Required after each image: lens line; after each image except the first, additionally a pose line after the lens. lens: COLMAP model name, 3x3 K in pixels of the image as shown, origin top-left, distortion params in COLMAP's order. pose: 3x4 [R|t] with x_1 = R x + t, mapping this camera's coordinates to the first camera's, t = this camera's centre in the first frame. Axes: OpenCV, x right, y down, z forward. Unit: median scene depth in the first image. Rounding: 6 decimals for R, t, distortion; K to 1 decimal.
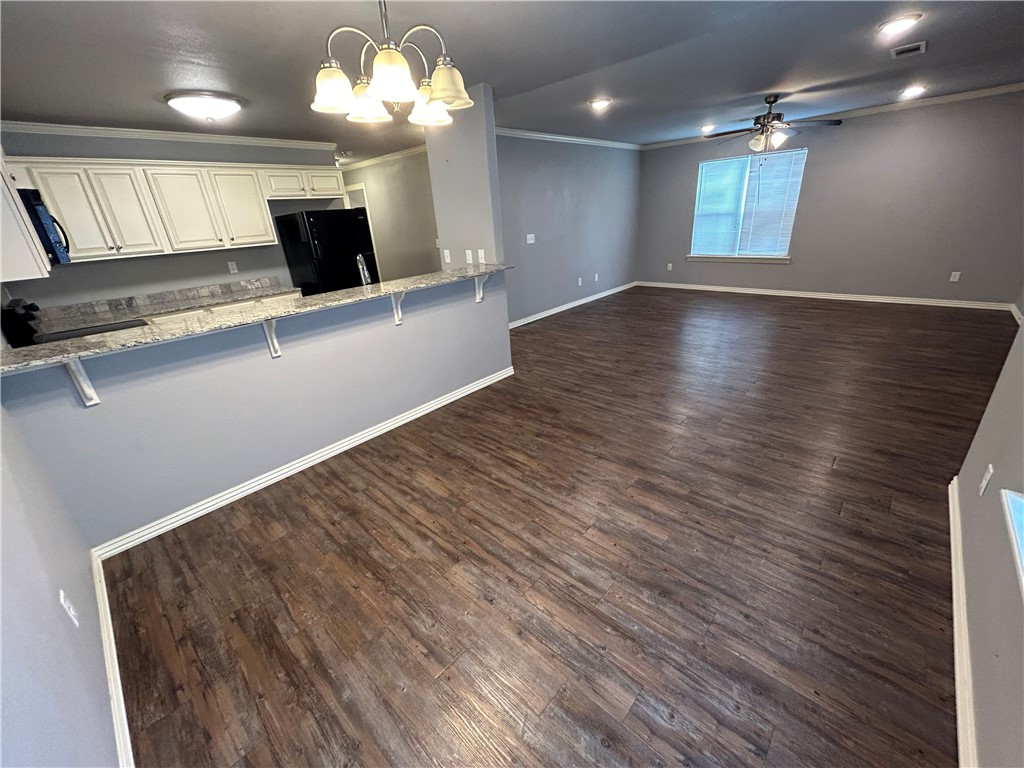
lens RADIAL K [[419.6, 0, 515.2], [0, 419.6, 381.6], [0, 0, 1]] dist [0.000685, -0.000392]
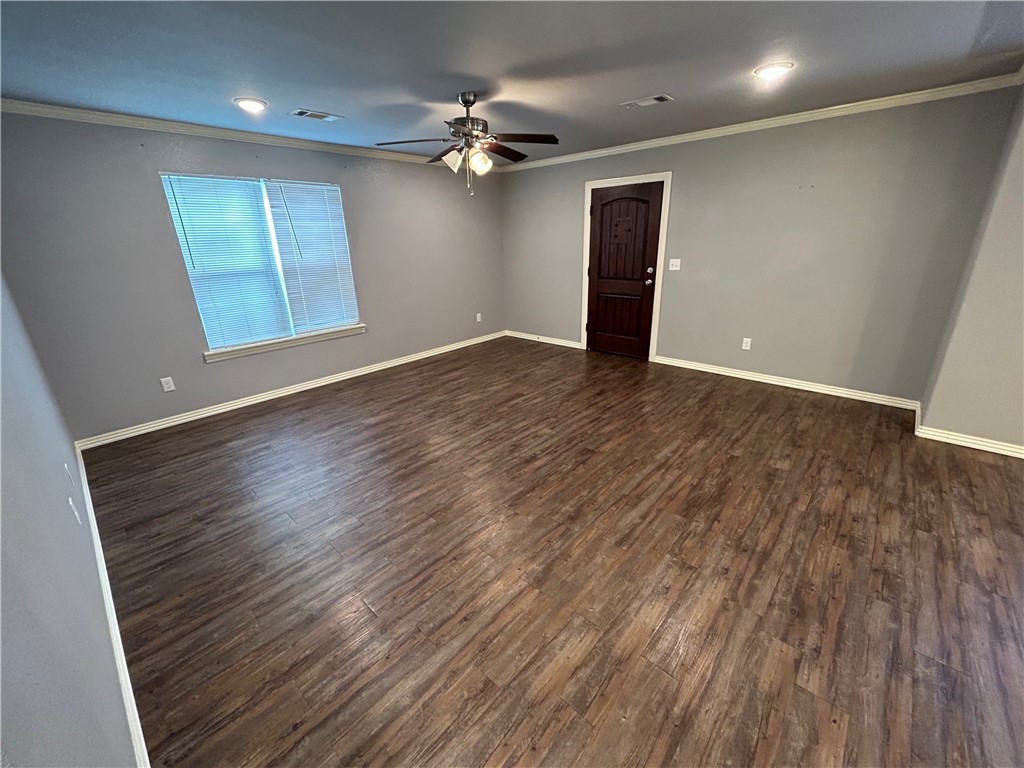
lens RADIAL K [[419.6, 0, 515.2], [0, 419.6, 381.6], [0, 0, 1]] dist [0.000685, -0.000392]
pose [[0.004078, -0.261617, 0.965163, -0.143514], [0.404952, 0.882923, 0.237614, -0.418496], [-0.914329, 0.389876, 0.109543, 1.077817]]
